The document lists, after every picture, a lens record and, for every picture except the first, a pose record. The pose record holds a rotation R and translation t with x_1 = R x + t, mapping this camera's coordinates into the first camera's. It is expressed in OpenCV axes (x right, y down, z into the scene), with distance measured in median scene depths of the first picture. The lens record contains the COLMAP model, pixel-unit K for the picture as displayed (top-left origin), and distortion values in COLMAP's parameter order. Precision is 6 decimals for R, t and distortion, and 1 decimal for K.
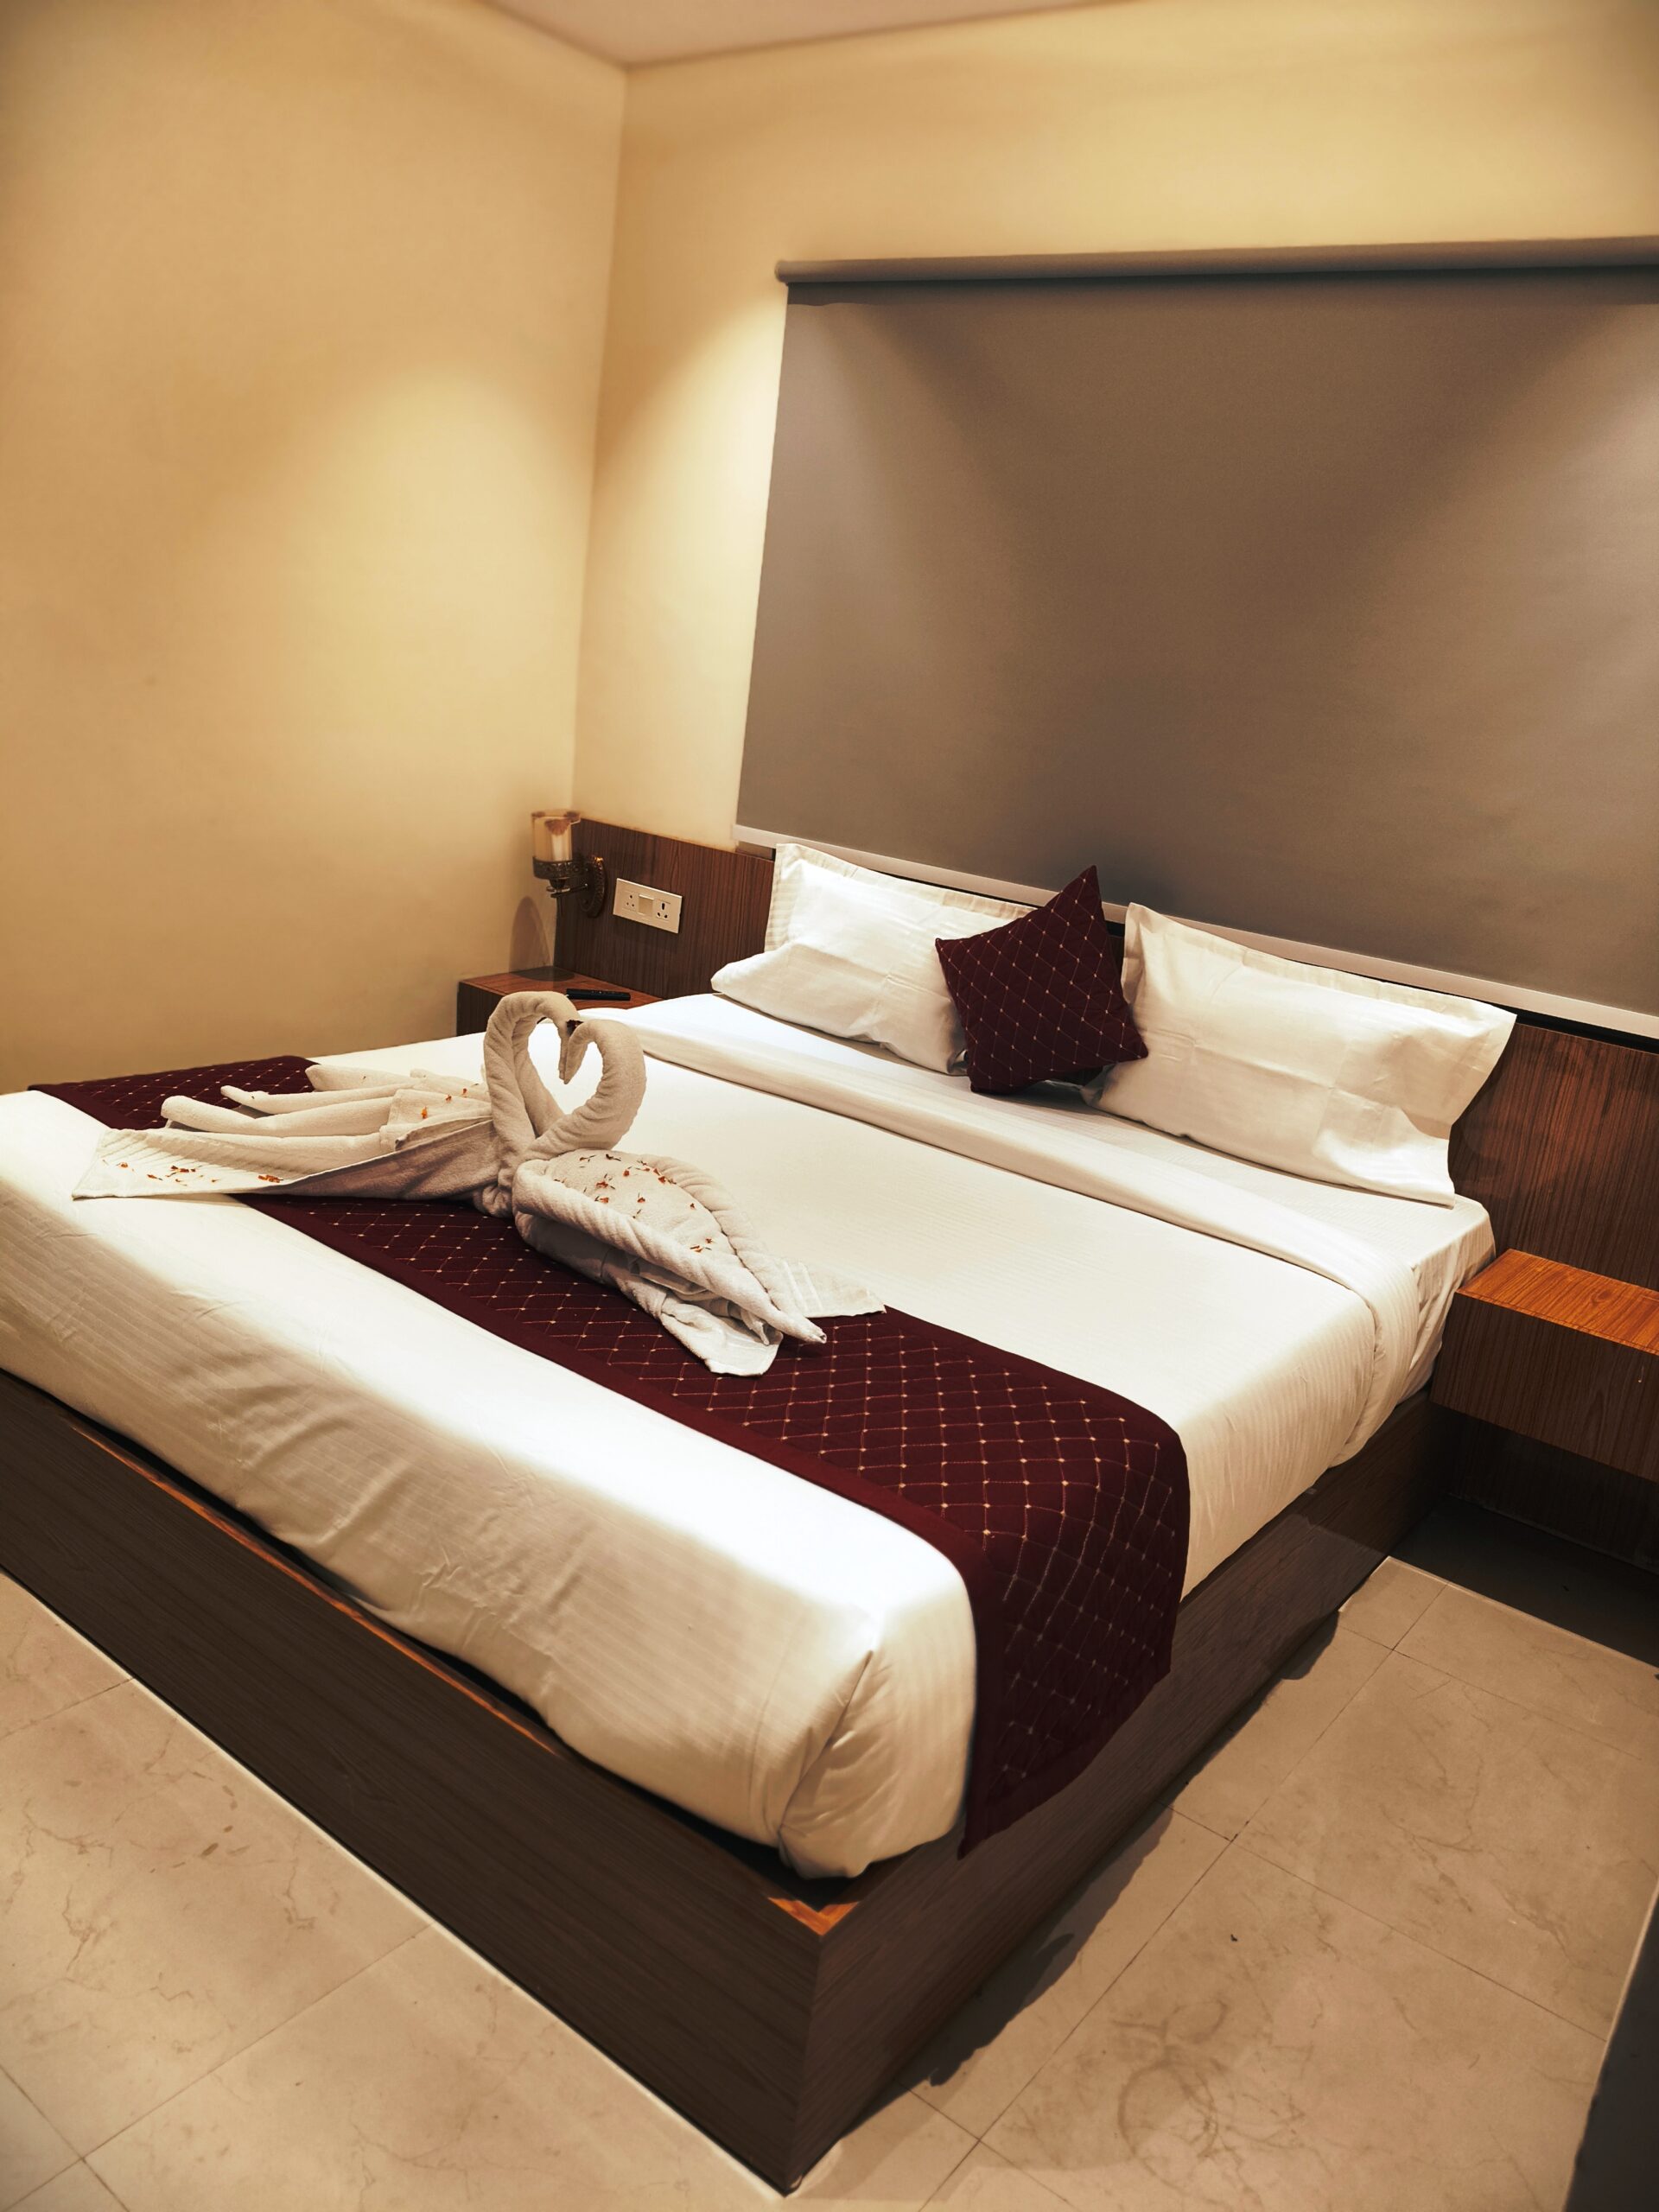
lens RADIAL K [[1677.8, 0, 811.0], [0, 1677.8, 1108.5], [0, 0, 1]] dist [0.068857, -0.102444]
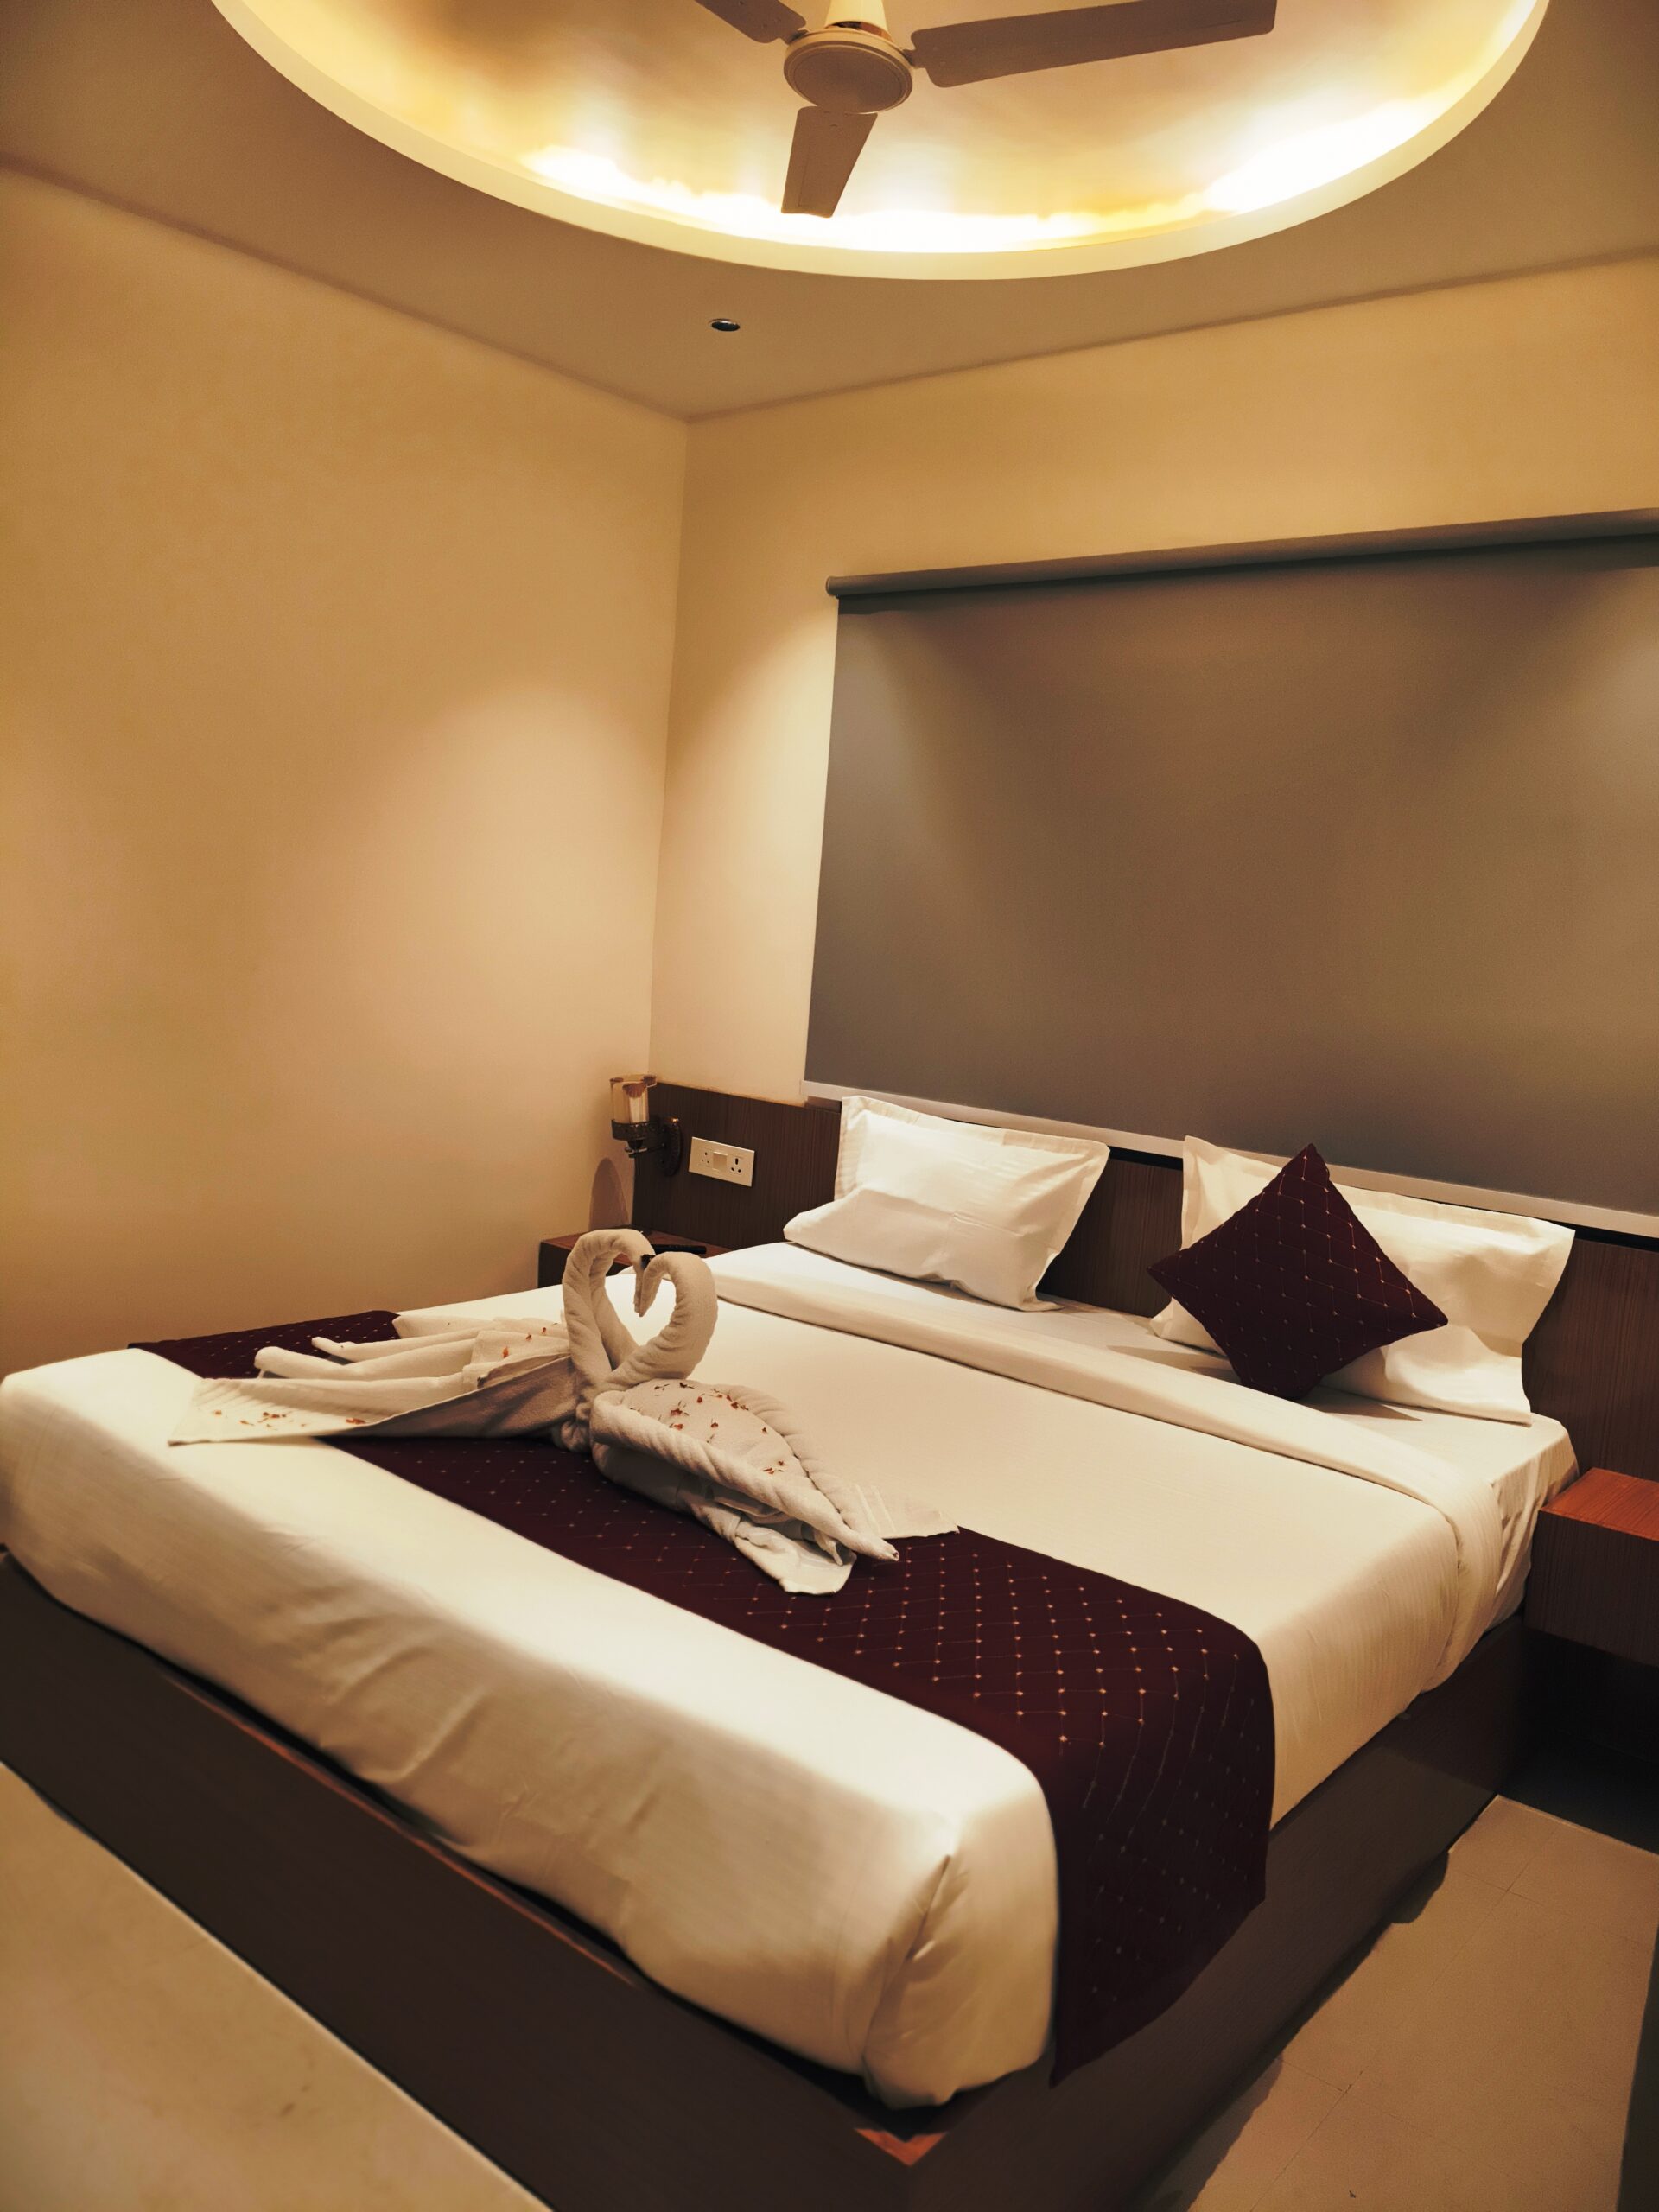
lens RADIAL K [[1677.8, 0, 831.9], [0, 1677.8, 1107.5], [0, 0, 1]] dist [0.068857, -0.102444]
pose [[0.998805, -0.036202, -0.032842, 0.010824], [0.030384, 0.986154, -0.163023, 0.032171], [0.038289, 0.161830, 0.986076, -0.039687]]
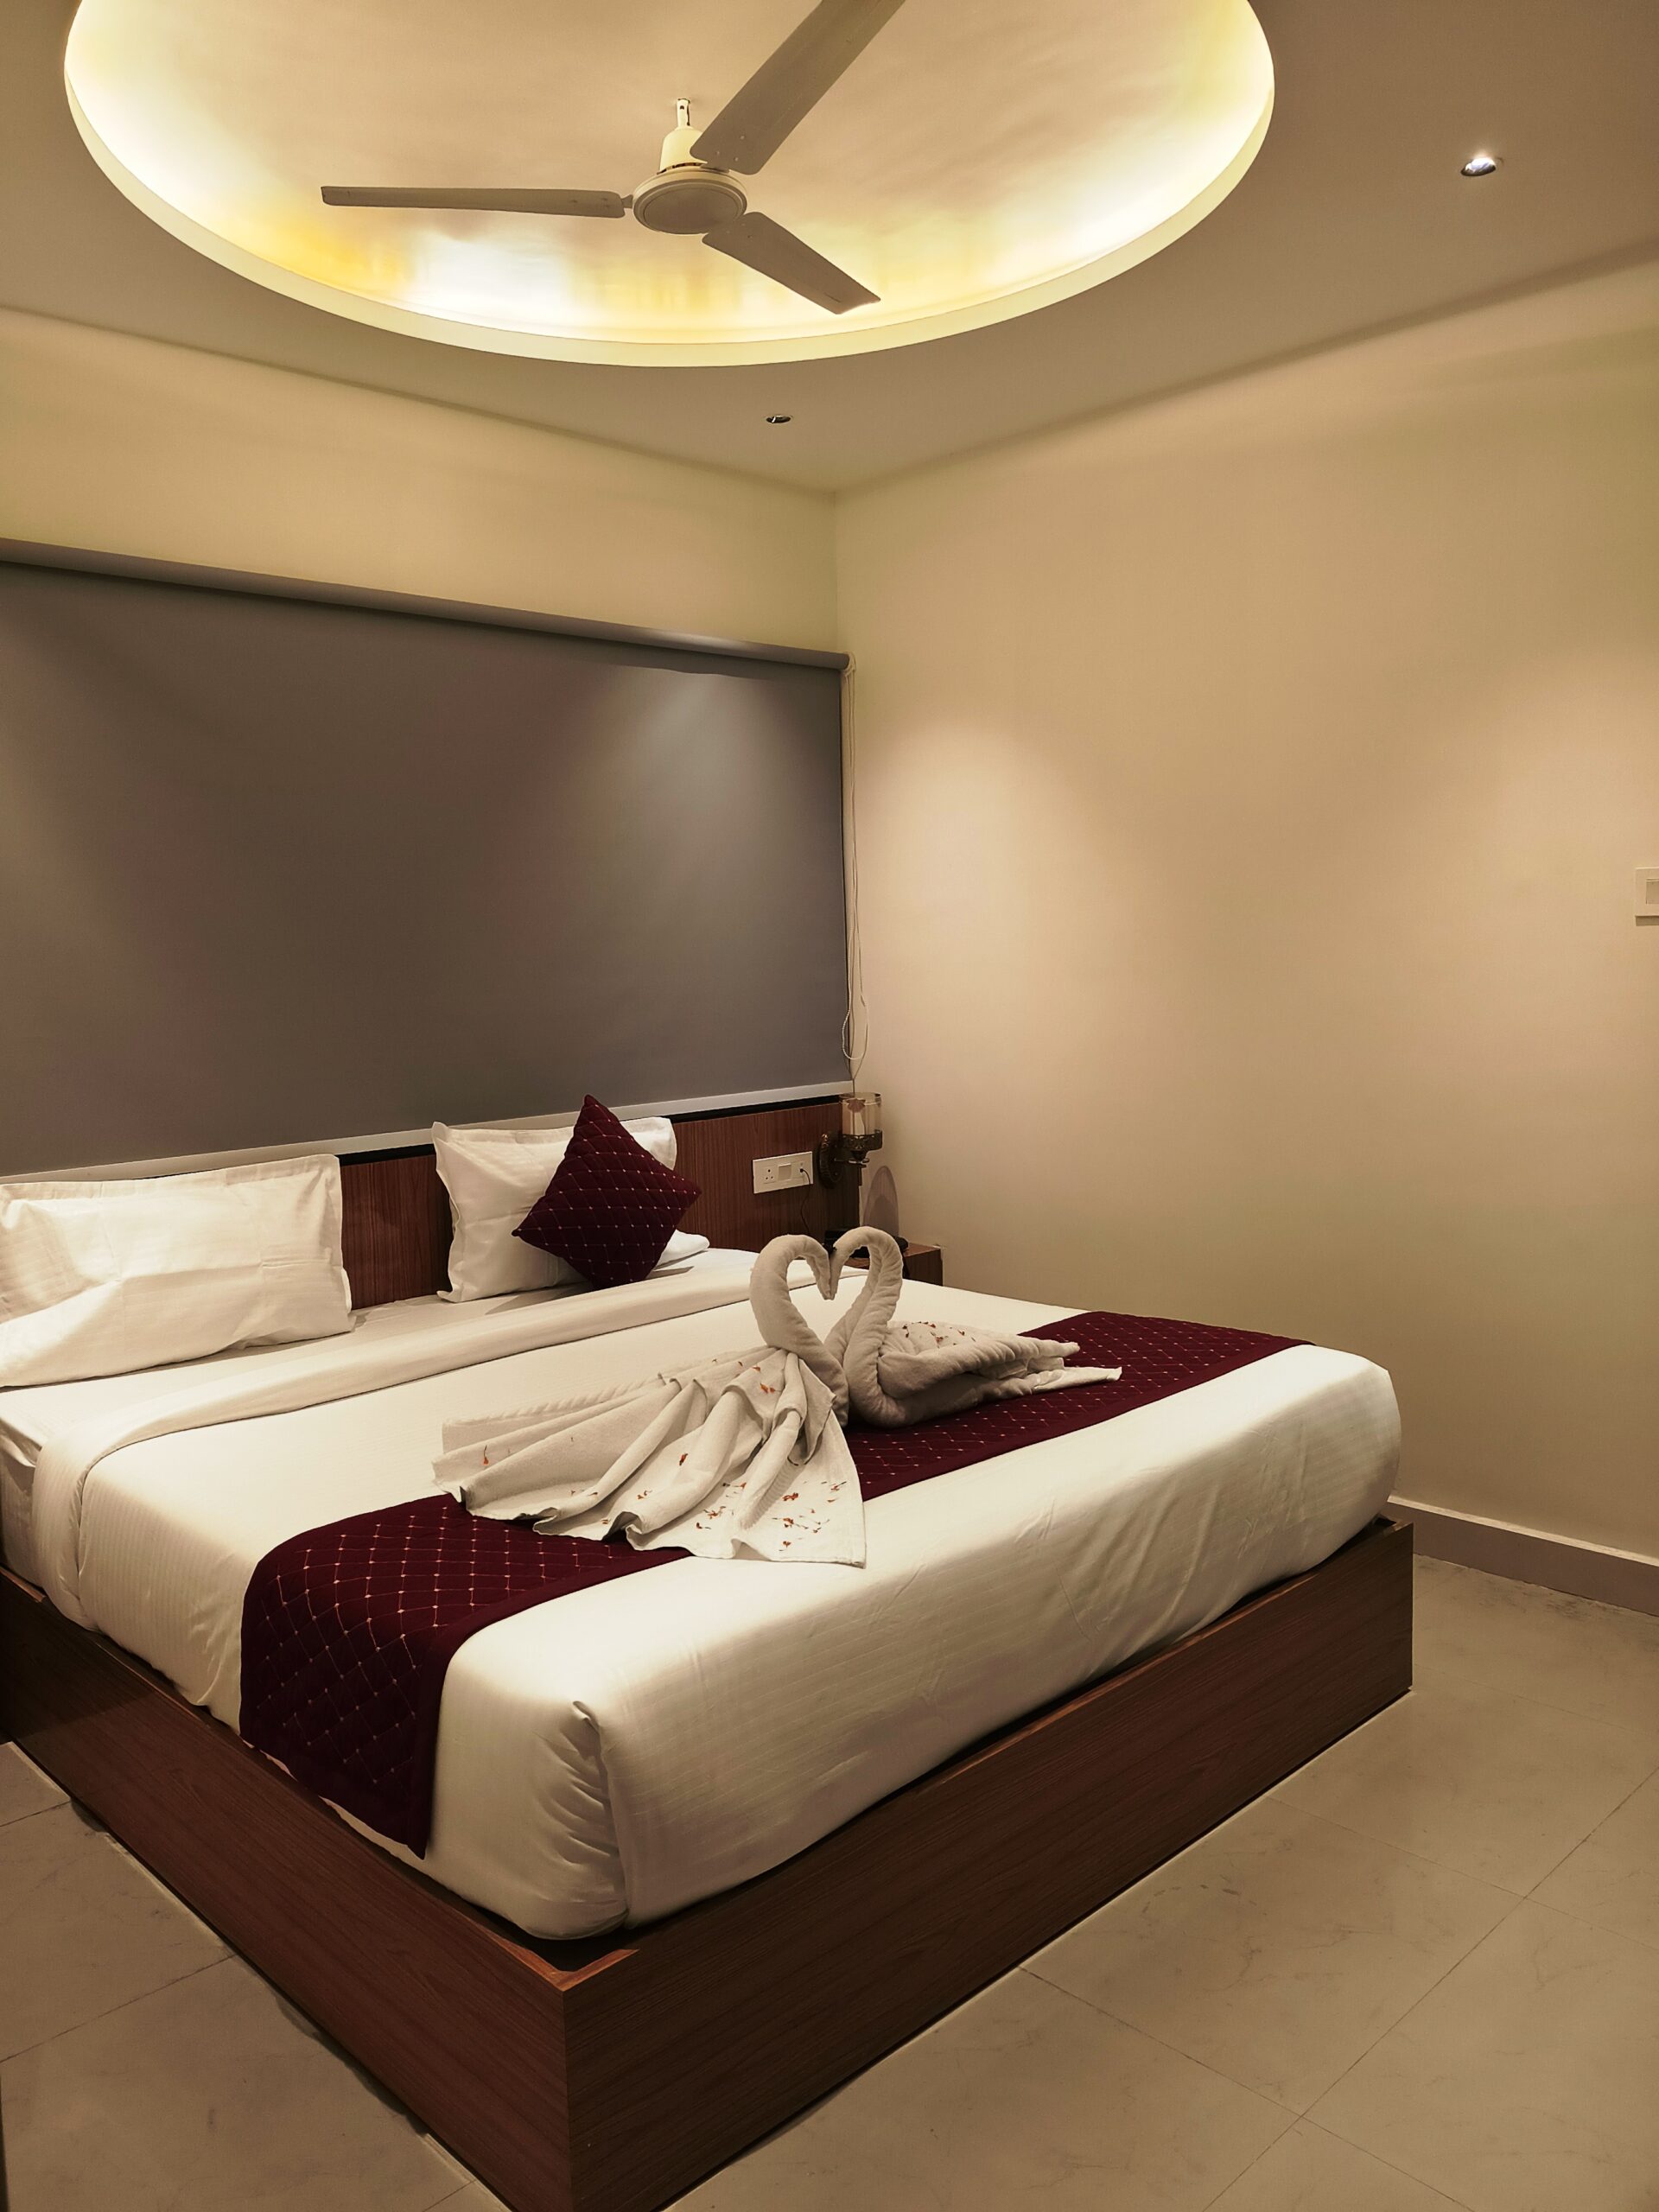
lens RADIAL K [[1677.8, 0, 823.3], [0, 1677.8, 1087.4], [0, 0, 1]] dist [0.068857, -0.102444]
pose [[0.126274, -0.200630, 0.971495, -1.314511], [0.316557, 0.936282, 0.152212, -0.348699], [-0.940131, 0.288313, 0.181739, 0.794557]]
